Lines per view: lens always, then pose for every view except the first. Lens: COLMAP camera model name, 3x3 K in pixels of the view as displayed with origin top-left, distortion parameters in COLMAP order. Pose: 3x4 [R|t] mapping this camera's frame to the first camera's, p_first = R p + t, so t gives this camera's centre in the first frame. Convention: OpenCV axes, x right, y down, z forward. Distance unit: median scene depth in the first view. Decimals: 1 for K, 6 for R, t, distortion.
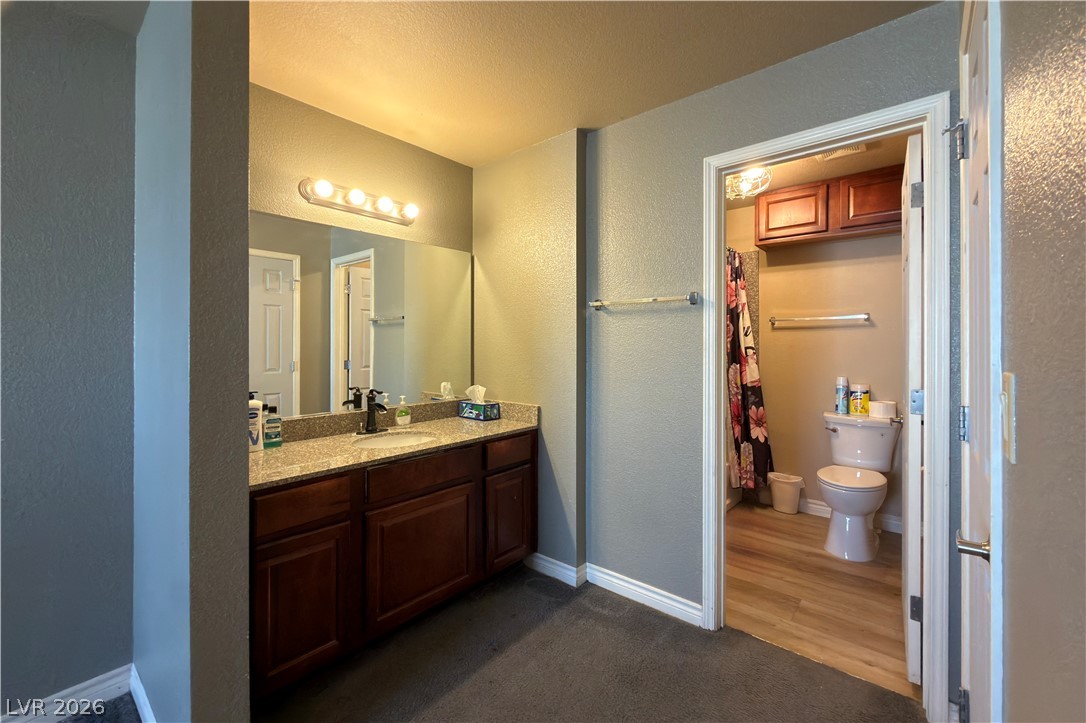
lens RADIAL K [[446.1, 0, 537.4], [0, 446.1, 339.2], [0, 0, 1]] dist [0.001901, 0.000134]
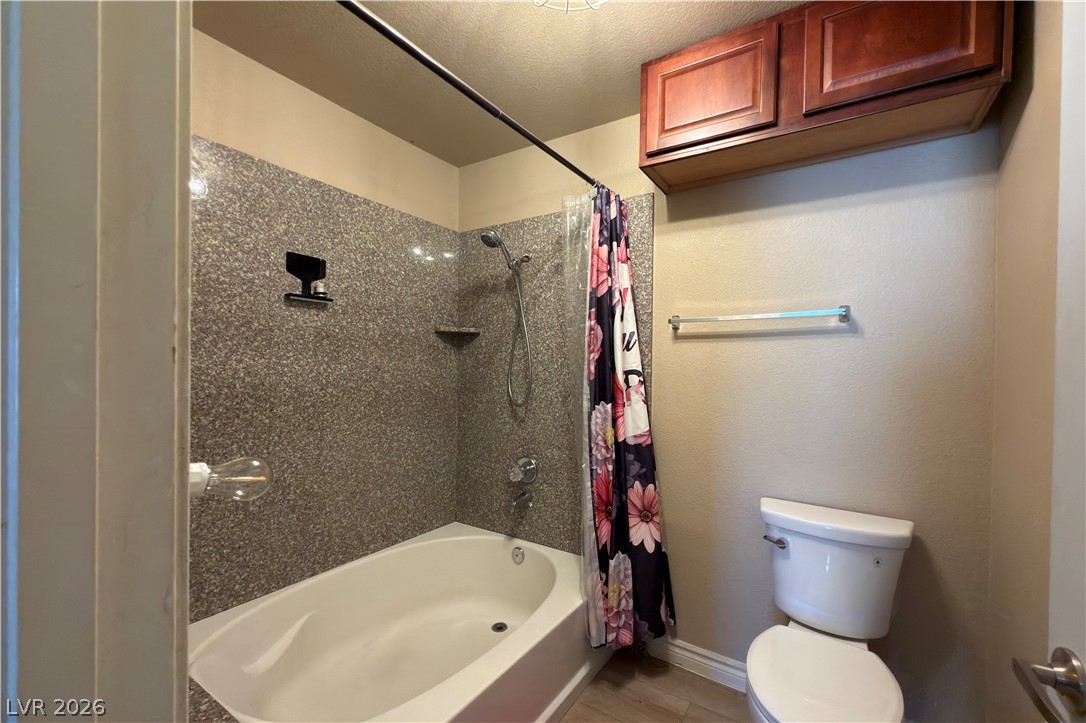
lens RADIAL K [[446.1, 0, 543.9], [0, 446.1, 367.7], [0, 0, 1]] dist [0.001901, 0.000134]
pose [[0.992033, 0.010941, 0.125505, 0.307152], [-0.012663, 0.999836, 0.012931, 0.008453], [-0.125343, -0.014417, 0.992009, 0.491670]]
